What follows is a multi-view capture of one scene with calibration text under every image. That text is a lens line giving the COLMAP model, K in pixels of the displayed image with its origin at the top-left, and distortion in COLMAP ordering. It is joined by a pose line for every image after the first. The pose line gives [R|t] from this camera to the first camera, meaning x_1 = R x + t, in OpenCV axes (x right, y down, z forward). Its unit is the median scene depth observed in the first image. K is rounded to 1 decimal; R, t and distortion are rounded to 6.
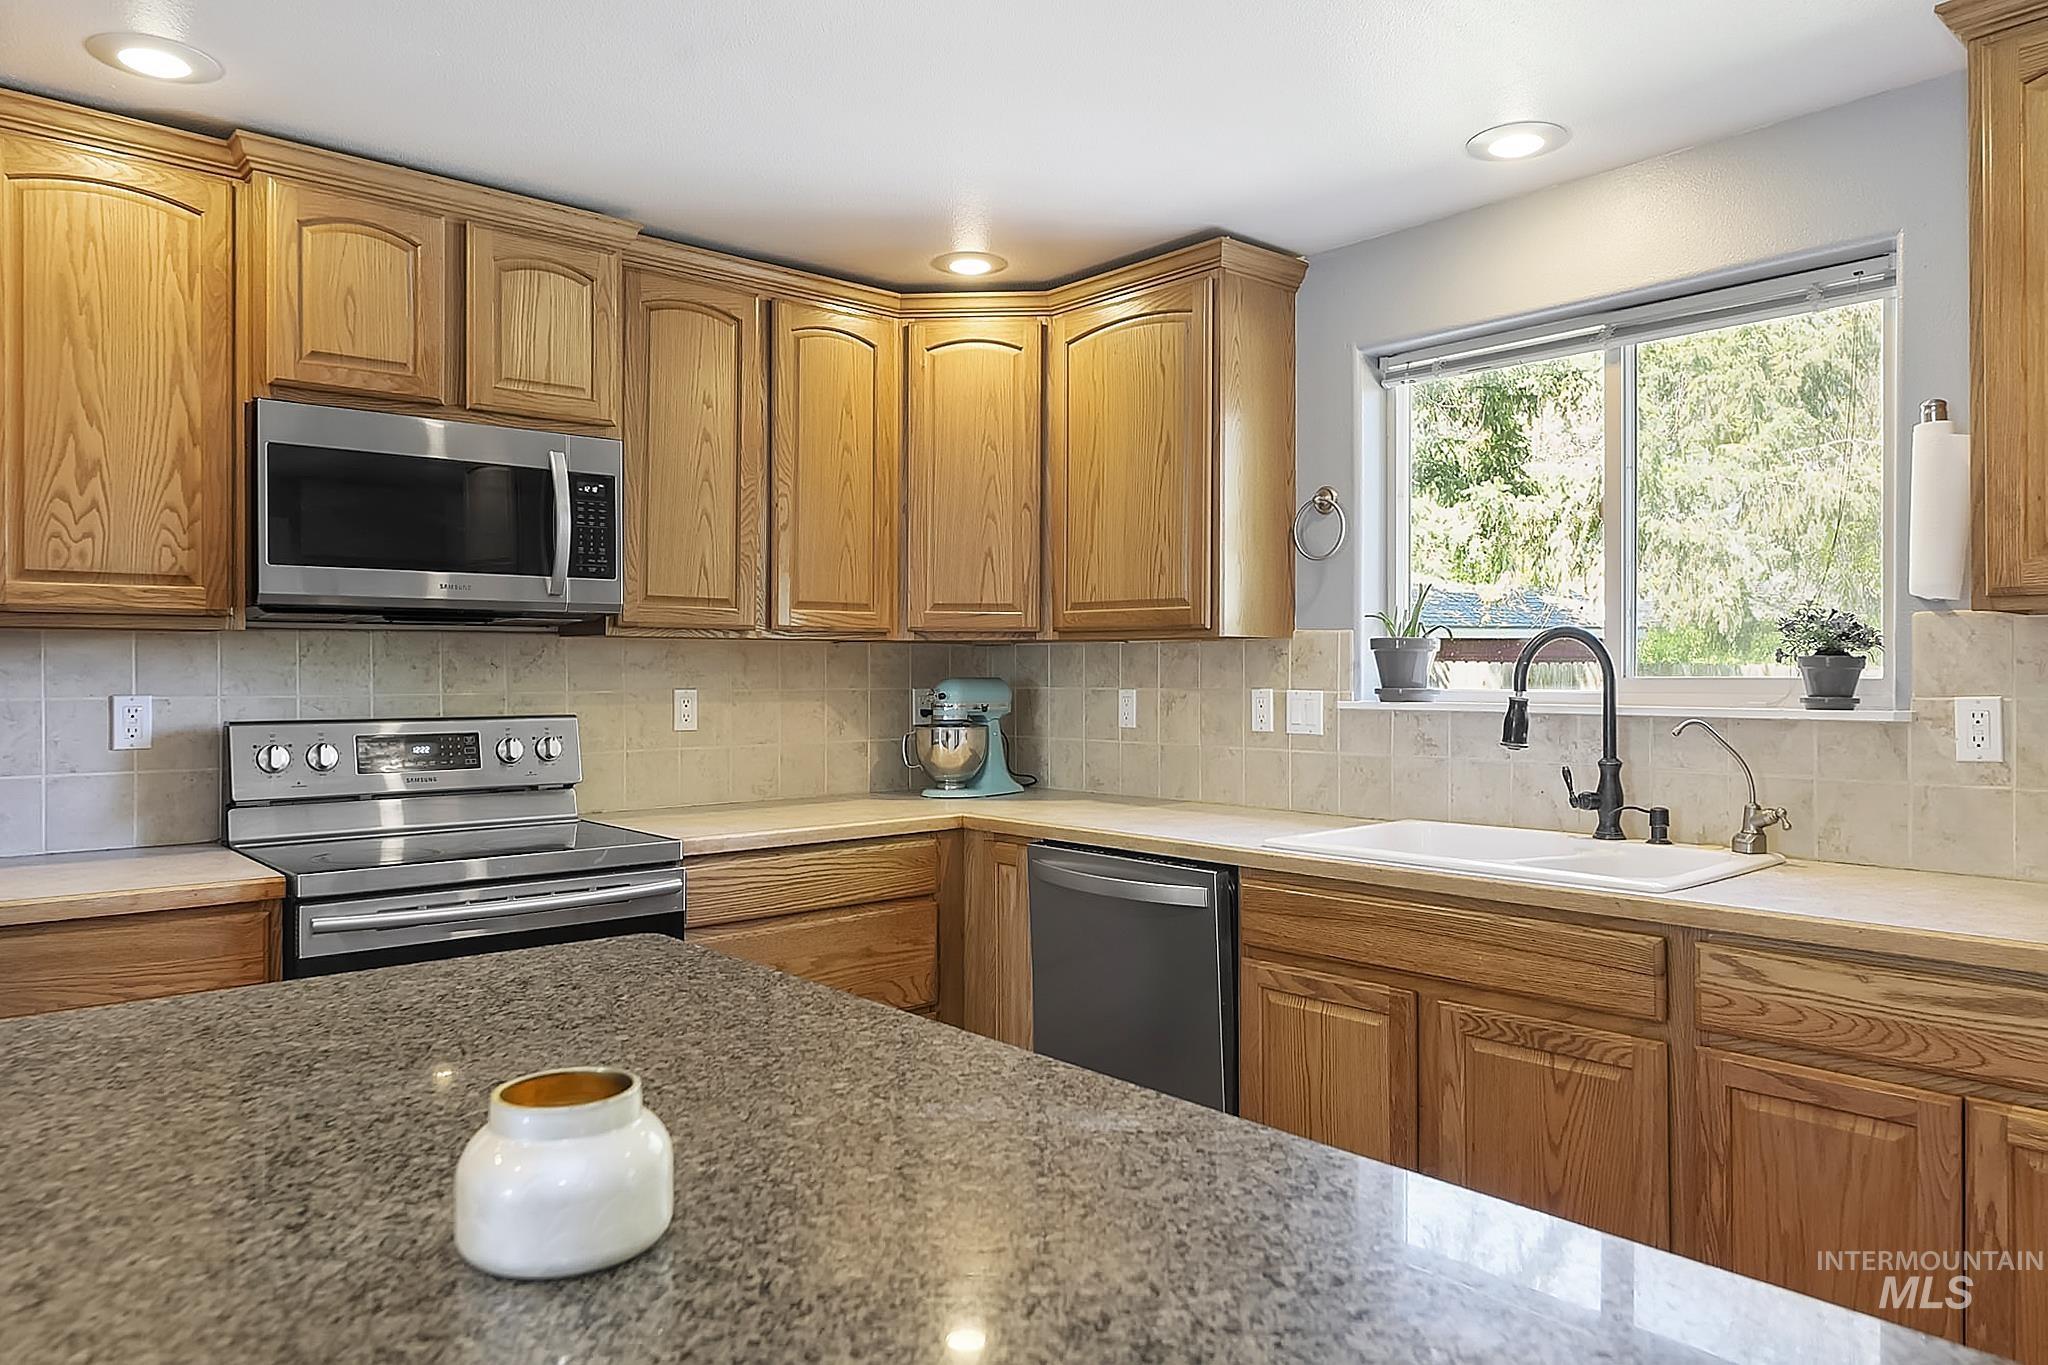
lens RADIAL K [[1348.0, 0, 1029.3], [0, 1348.0, 672.1], [0, 0, 1]] dist [0.005284, -0.003379]
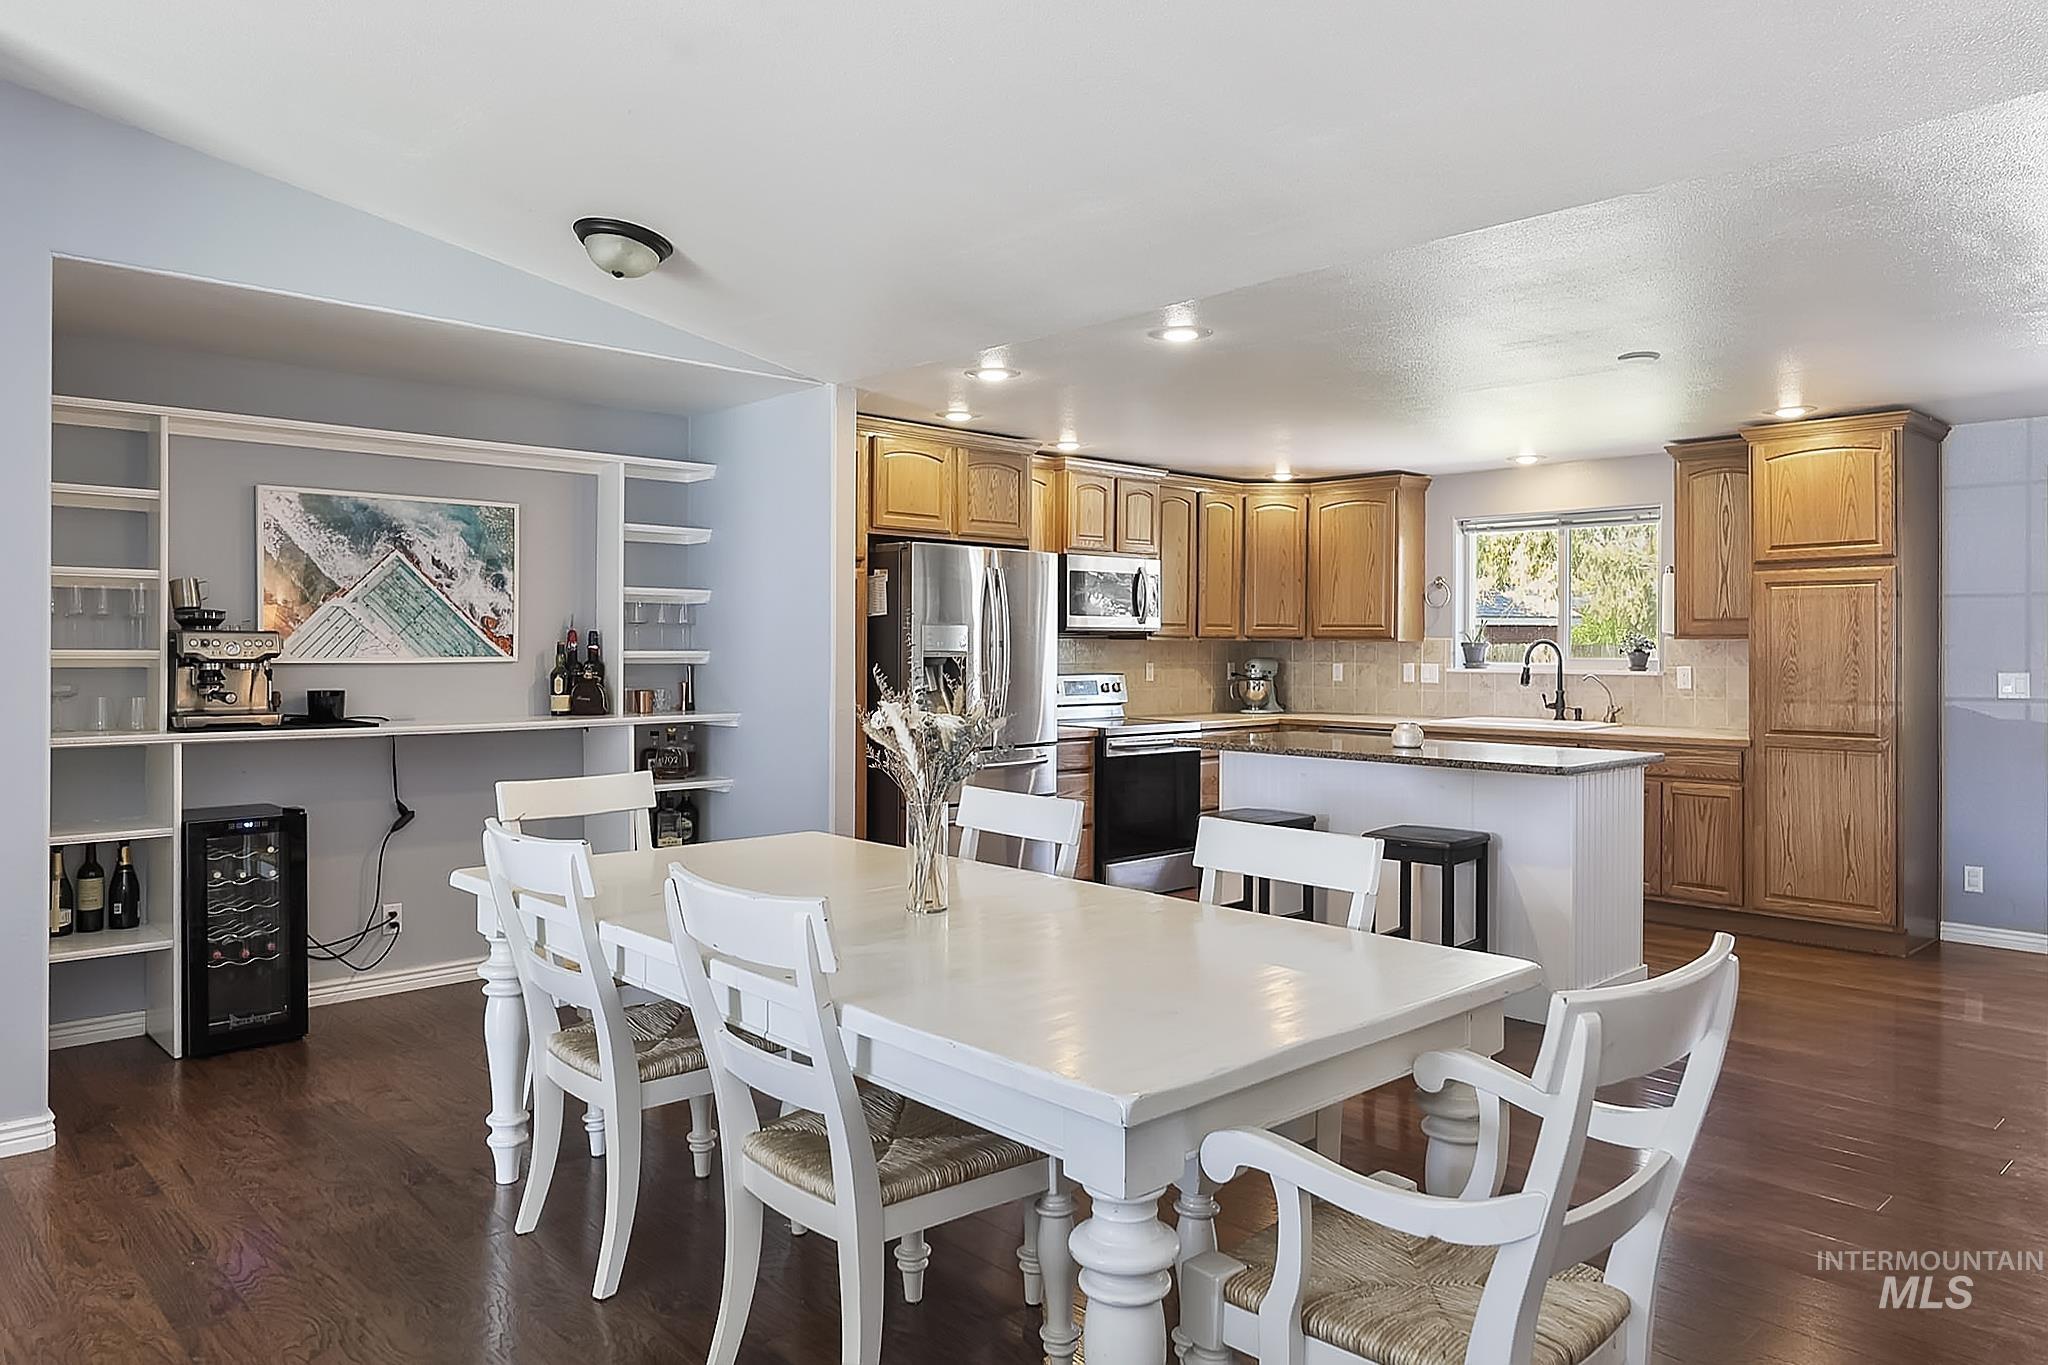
lens RADIAL K [[1348.0, 0, 1032.8], [0, 1348.0, 655.3], [0, 0, 1]] dist [0.005284, -0.003379]
pose [[0.999117, 0.003488, 0.041864, -0.653034], [-0.003790, 0.999967, 0.007141, -0.017294], [-0.041837, -0.007293, 0.999098, -1.462657]]
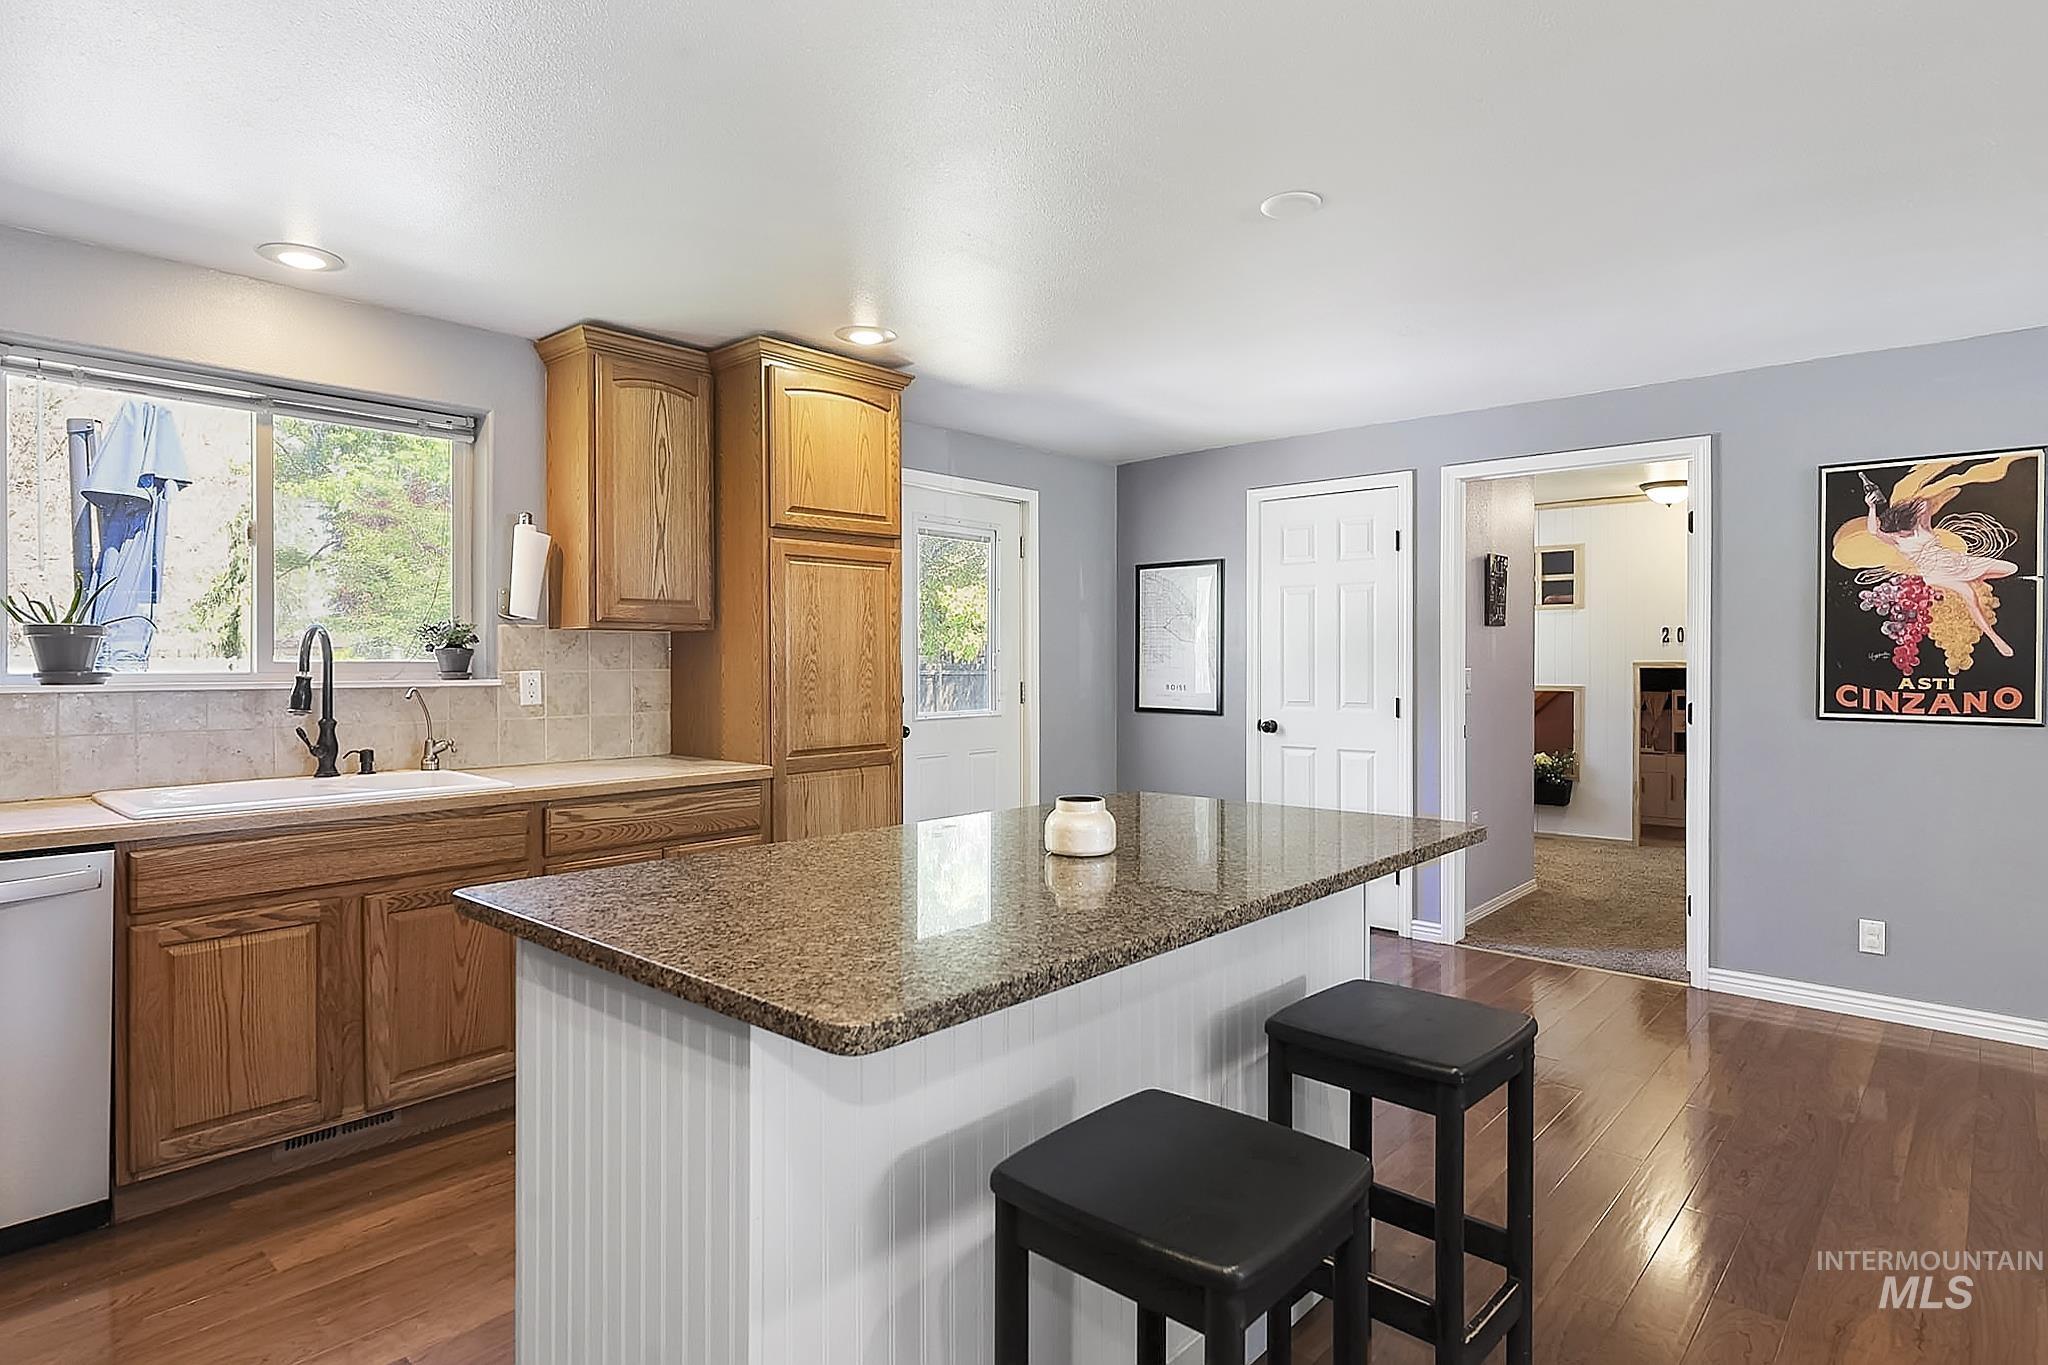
lens RADIAL K [[1090.8, 0, 1026.0], [0, 1090.8, 664.8], [0, 0, 1]] dist [-0.001108, 0.001435]
pose [[-0.112084, -0.003546, 0.993692, -0.709419], [-0.001907, 0.999993, 0.003354, 0.002480], [-0.993697, -0.001519, -0.112090, 0.371723]]
